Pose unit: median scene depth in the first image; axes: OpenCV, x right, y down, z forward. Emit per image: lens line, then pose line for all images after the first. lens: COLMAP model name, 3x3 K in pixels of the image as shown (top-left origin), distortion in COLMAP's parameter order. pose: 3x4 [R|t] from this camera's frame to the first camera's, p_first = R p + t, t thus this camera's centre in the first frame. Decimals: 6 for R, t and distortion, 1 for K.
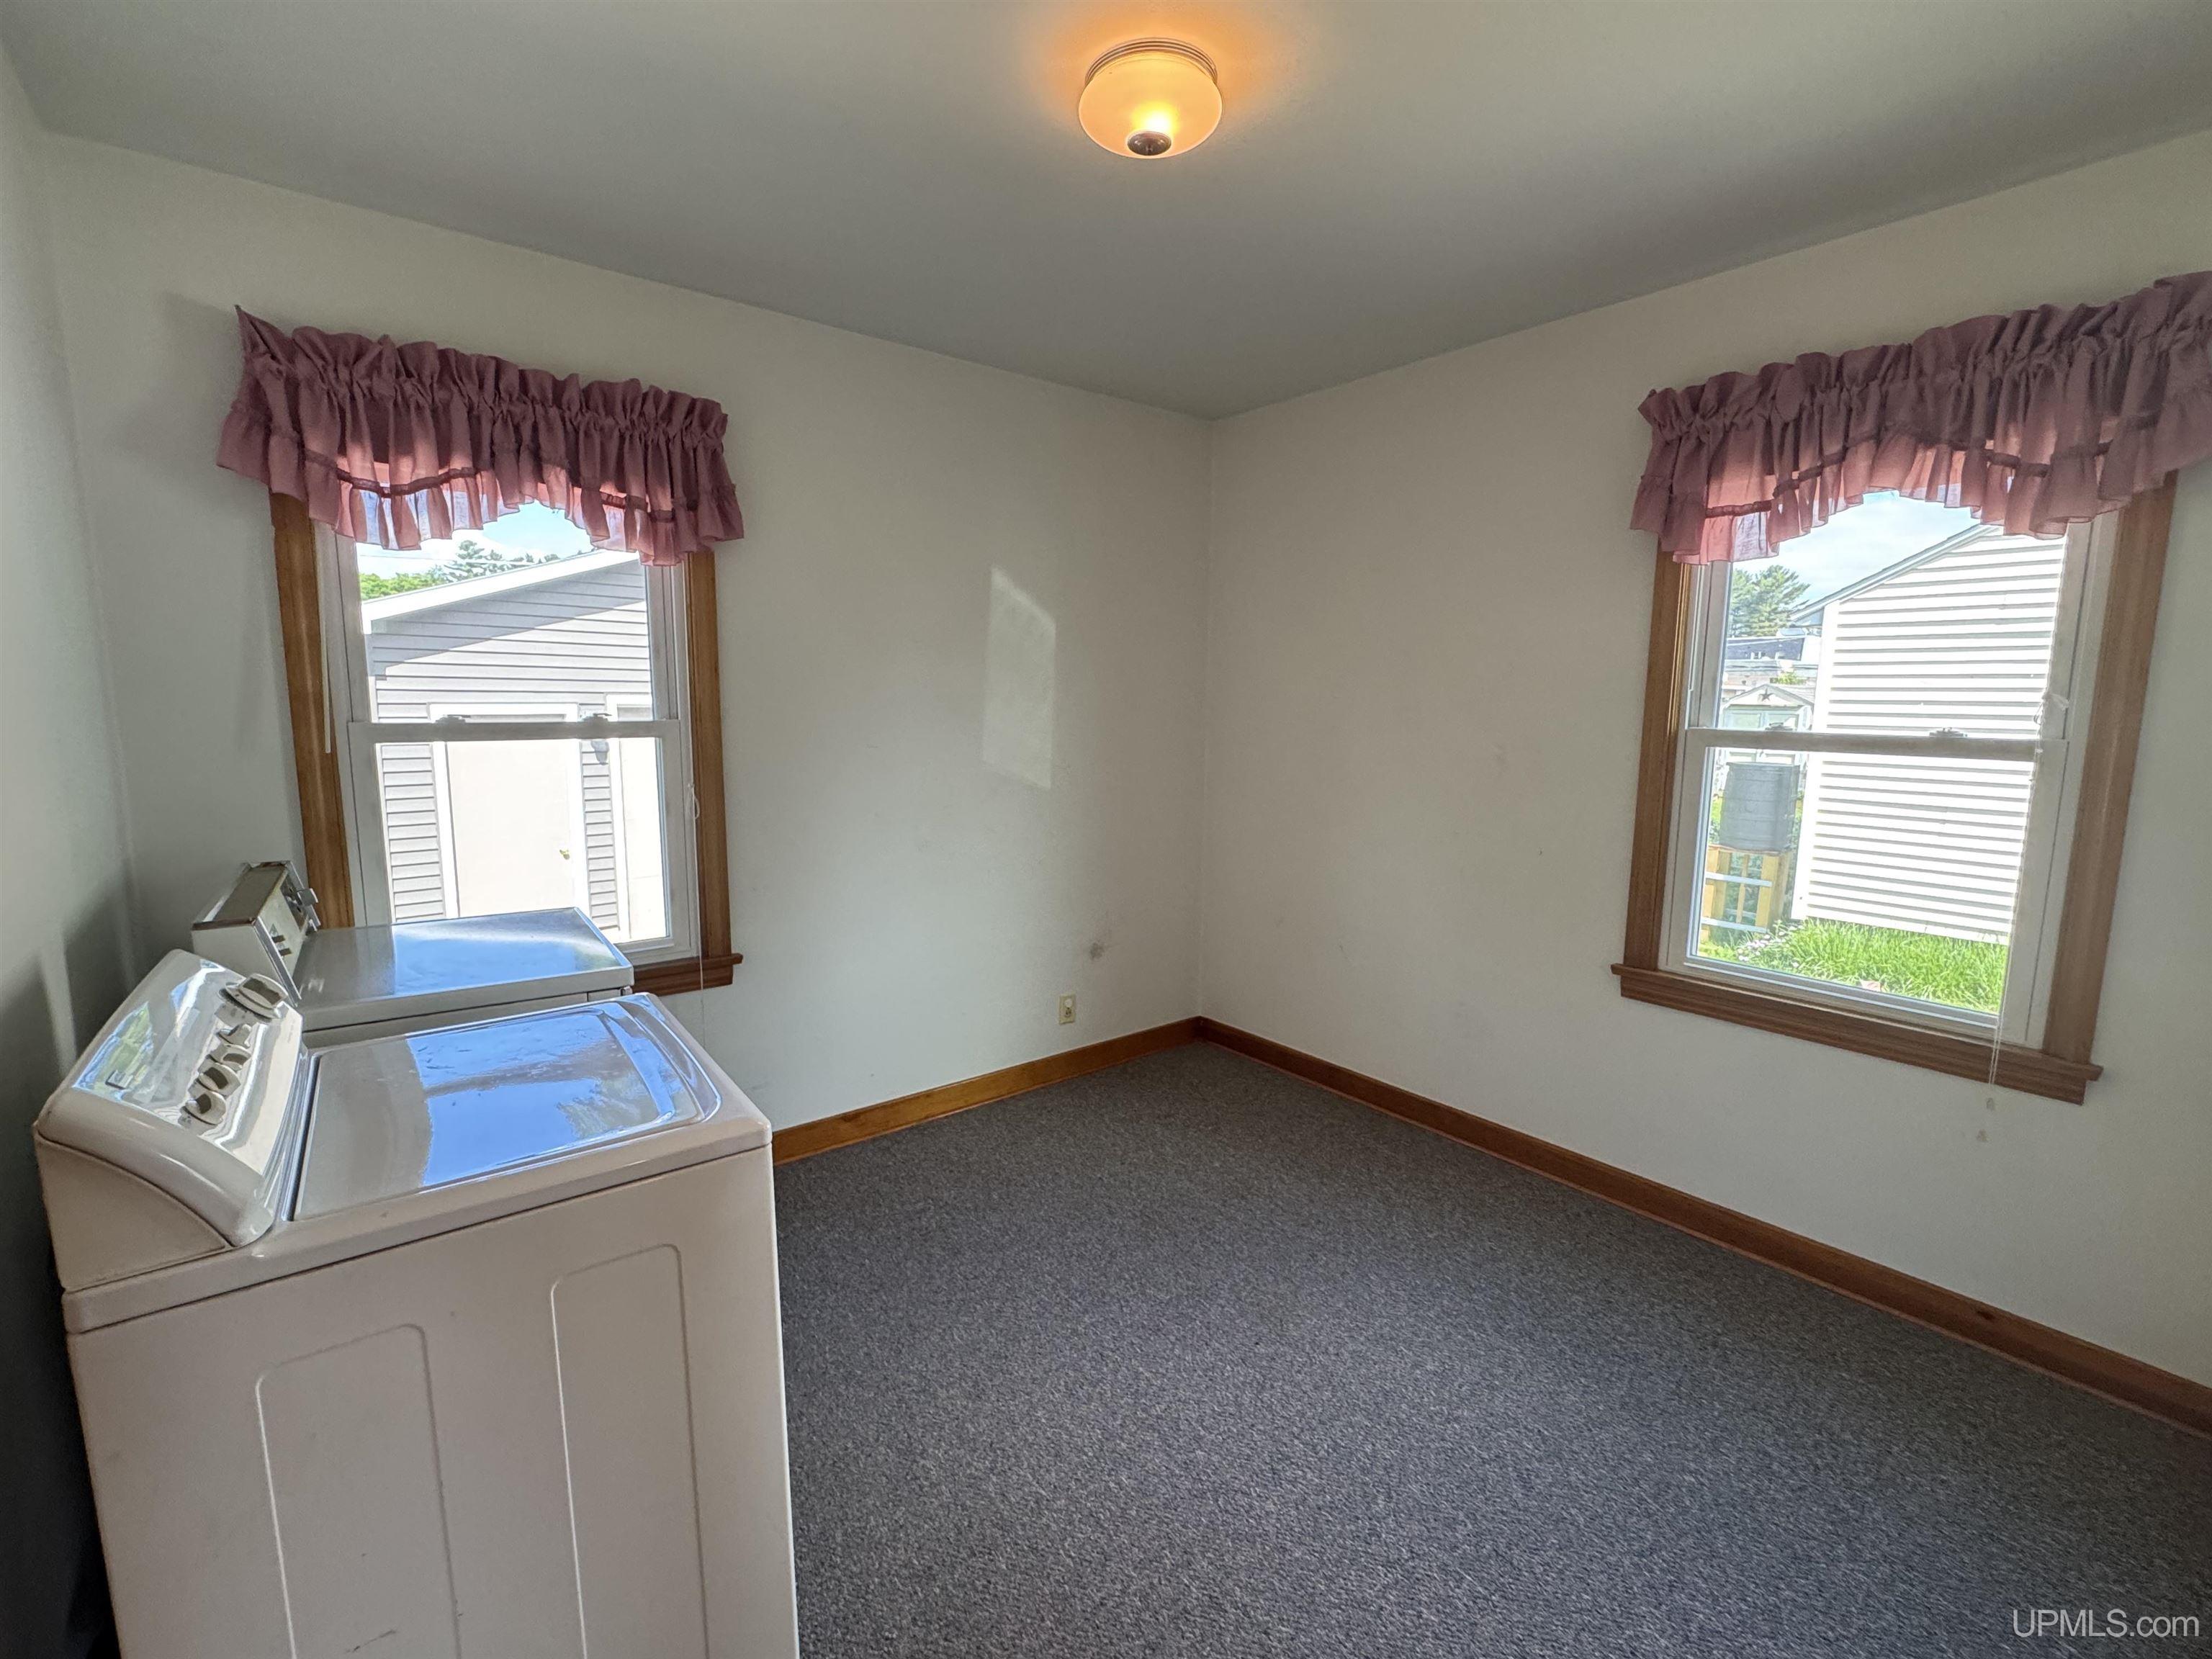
lens RADIAL K [[972.8, 0, 1120.9], [0, 972.8, 822.6], [0, 0, 1]] dist [-0.007985, -0.000192]
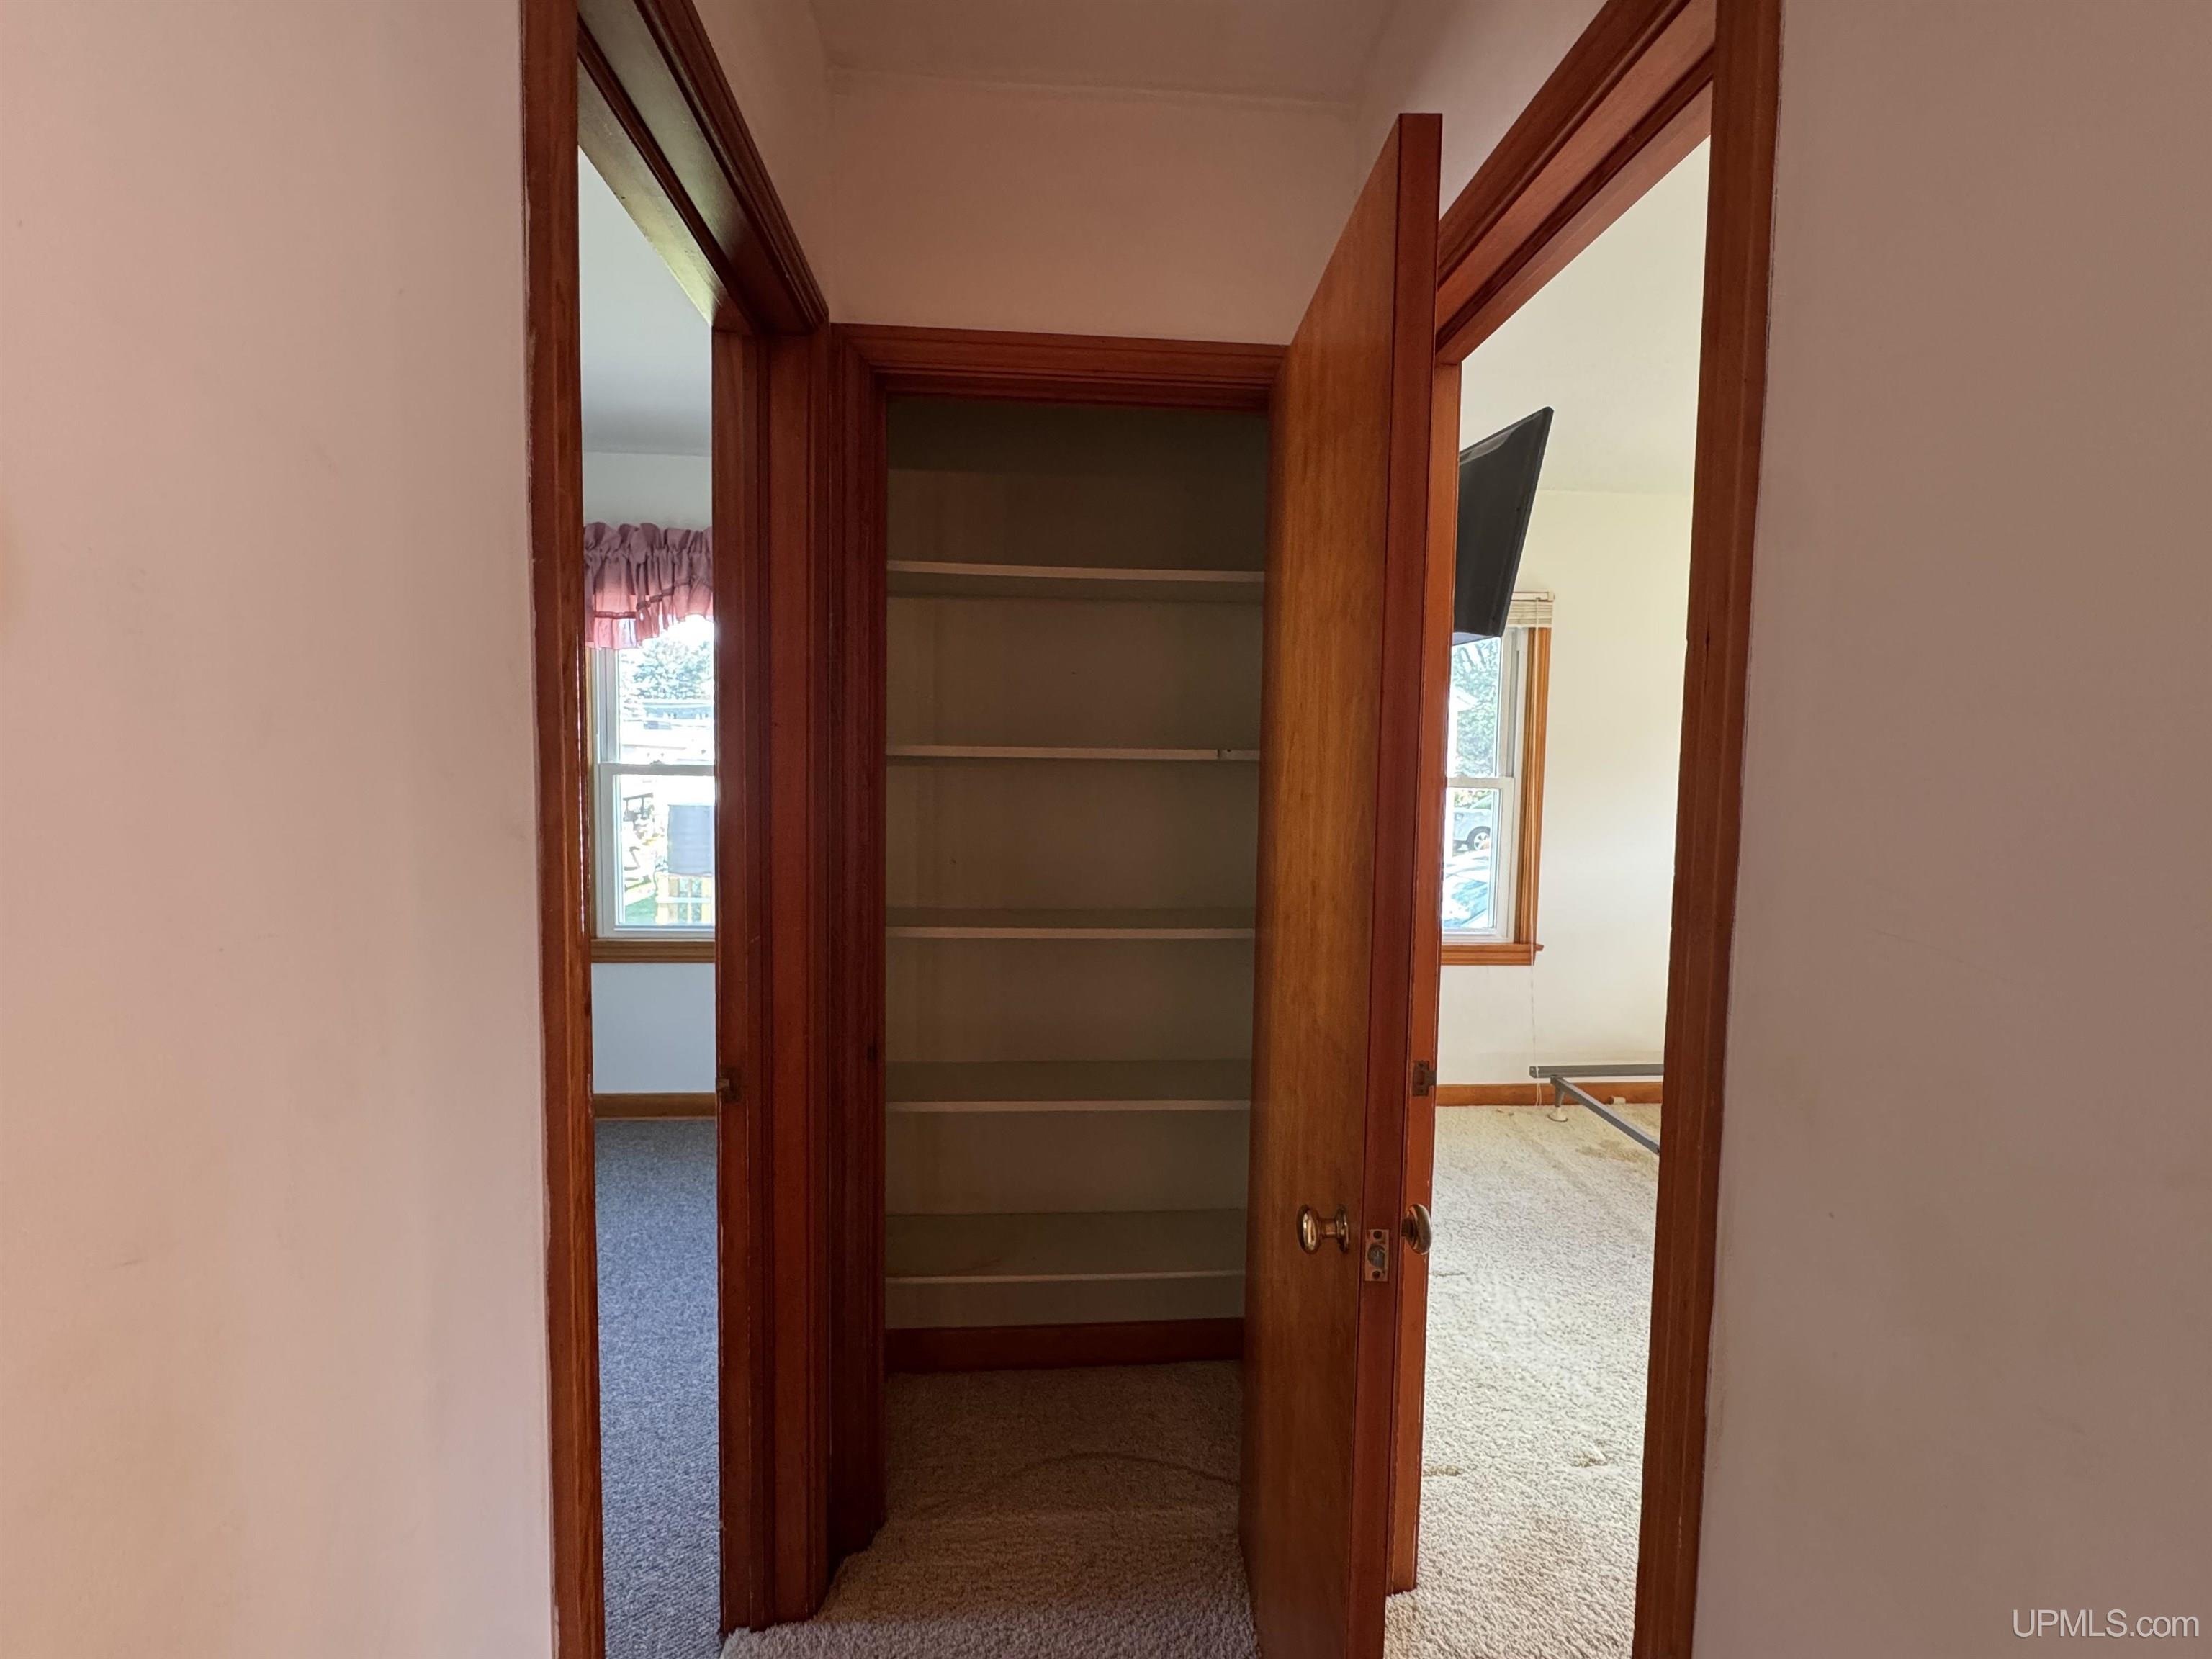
lens RADIAL K [[972.8, 0, 1105.8], [0, 972.8, 815.2], [0, 0, 1]] dist [-0.007985, -0.000192]
pose [[0.569831, -0.049317, 0.820281, -0.180235], [0.103456, 0.994561, -0.012074, 0.082946], [-0.815224, 0.091743, 0.571834, -0.458448]]
